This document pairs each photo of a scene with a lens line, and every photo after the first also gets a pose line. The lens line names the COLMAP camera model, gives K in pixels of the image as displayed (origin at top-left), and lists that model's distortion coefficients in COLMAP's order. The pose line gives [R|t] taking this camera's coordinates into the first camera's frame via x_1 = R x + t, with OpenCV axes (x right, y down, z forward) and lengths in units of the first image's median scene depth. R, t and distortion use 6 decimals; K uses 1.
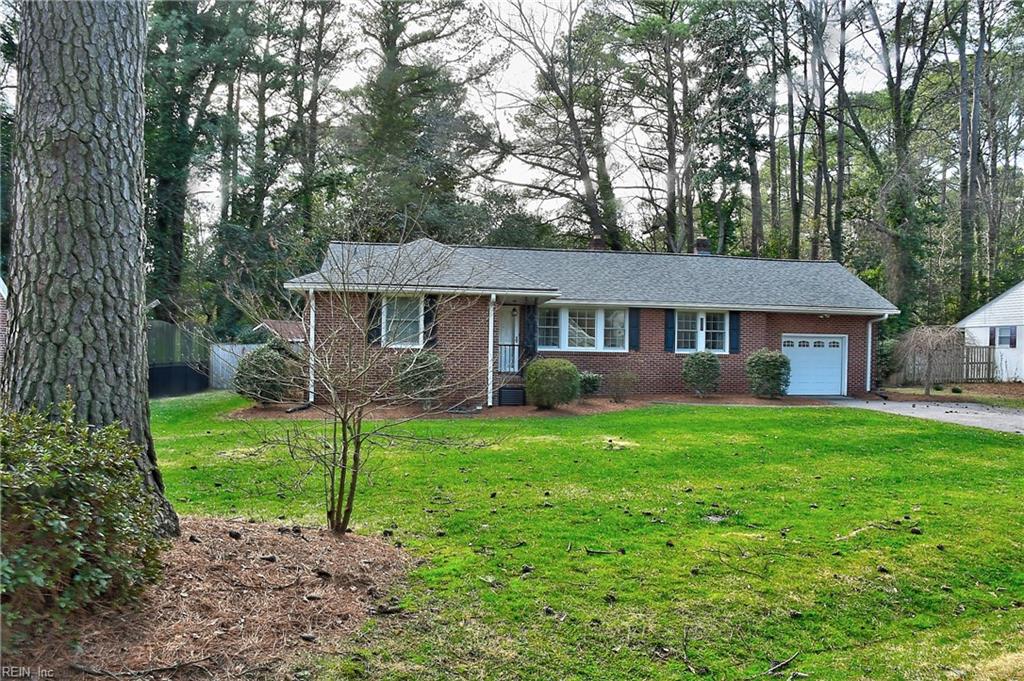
lens RADIAL K [[800.1, 0, 514.9], [0, 800.1, 346.6], [0, 0, 1]] dist [-0.125070, -0.001926]
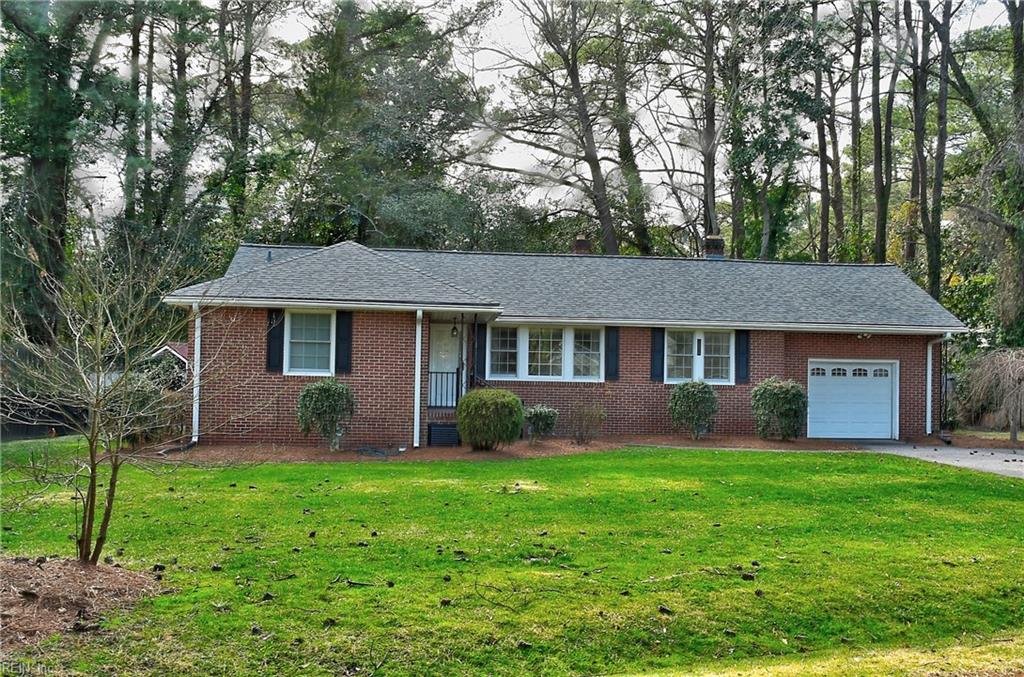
lens RADIAL K [[1069.4, 0, 513.4], [0, 1069.4, 343.7], [0, 0, 1]] dist [0.040363, 0.000000]
pose [[0.999330, -0.000279, -0.036594, 0.085162], [-0.000967, 0.999420, -0.034049, 0.004898], [0.036582, 0.034061, 0.998750, -0.069199]]
